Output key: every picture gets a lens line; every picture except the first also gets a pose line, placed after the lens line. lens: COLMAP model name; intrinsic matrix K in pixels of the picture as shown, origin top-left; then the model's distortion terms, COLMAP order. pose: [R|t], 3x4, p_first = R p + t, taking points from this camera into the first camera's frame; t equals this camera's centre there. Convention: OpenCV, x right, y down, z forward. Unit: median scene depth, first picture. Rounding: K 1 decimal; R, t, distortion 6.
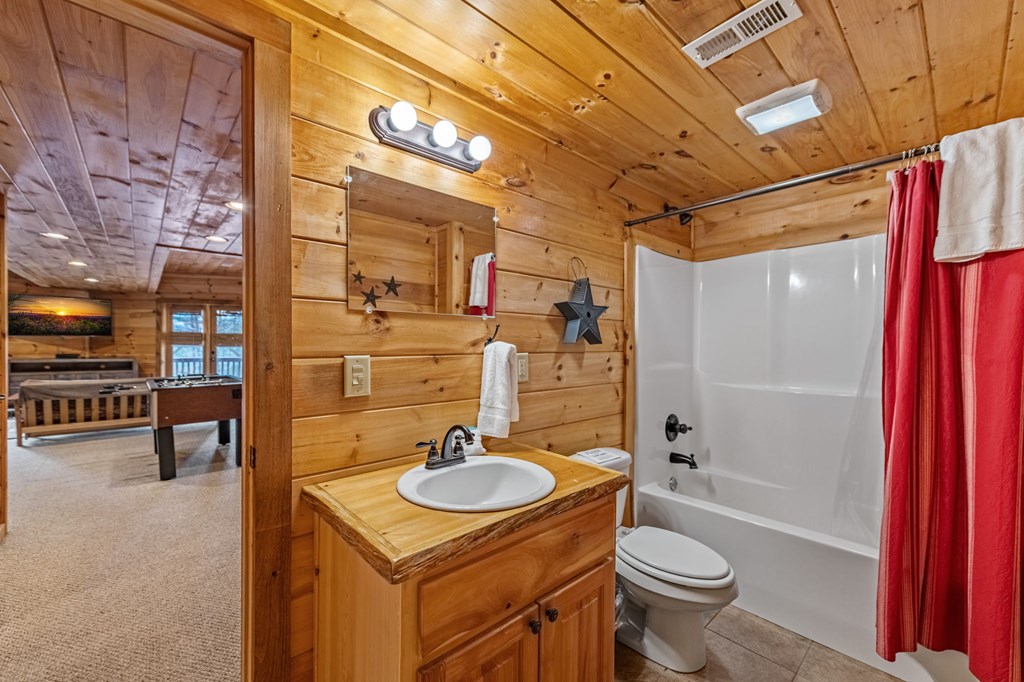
lens RADIAL K [[406.9, 0, 515.8], [0, 406.9, 344.7], [0, 0, 1]] dist [0.000144, 0.000006]
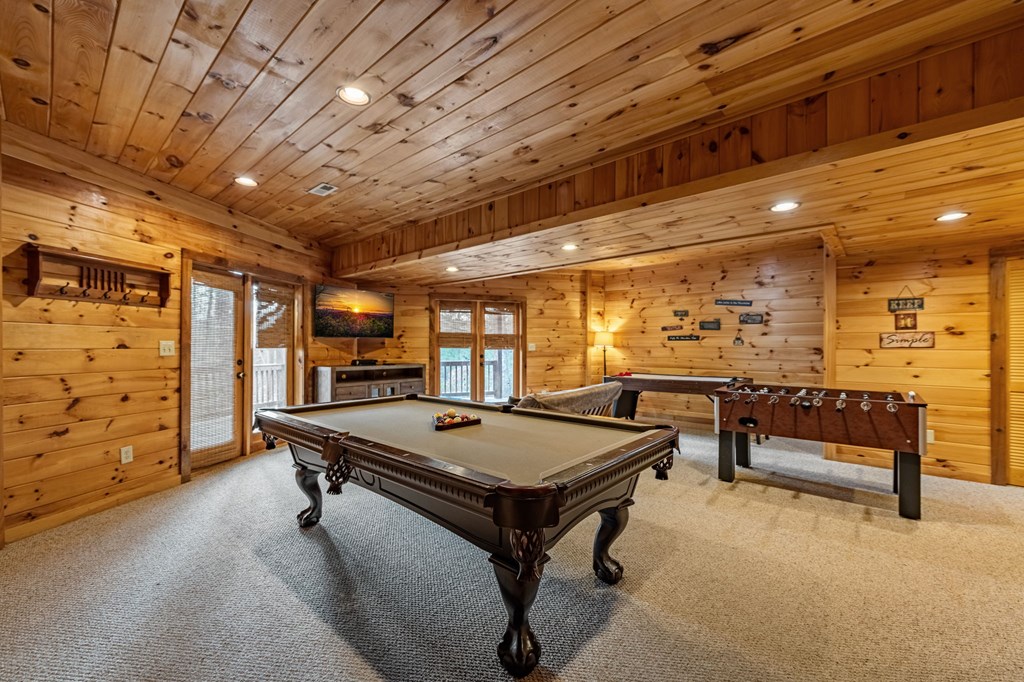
lens RADIAL K [[406.9, 0, 515.8], [0, 406.9, 344.7], [0, 0, 1]] dist [0.000144, 0.000006]
pose [[0.993212, -0.005860, 0.116170, -0.856185], [0.005456, 0.999978, 0.003795, -0.008801], [-0.116190, -0.003136, 0.993222, 0.144022]]
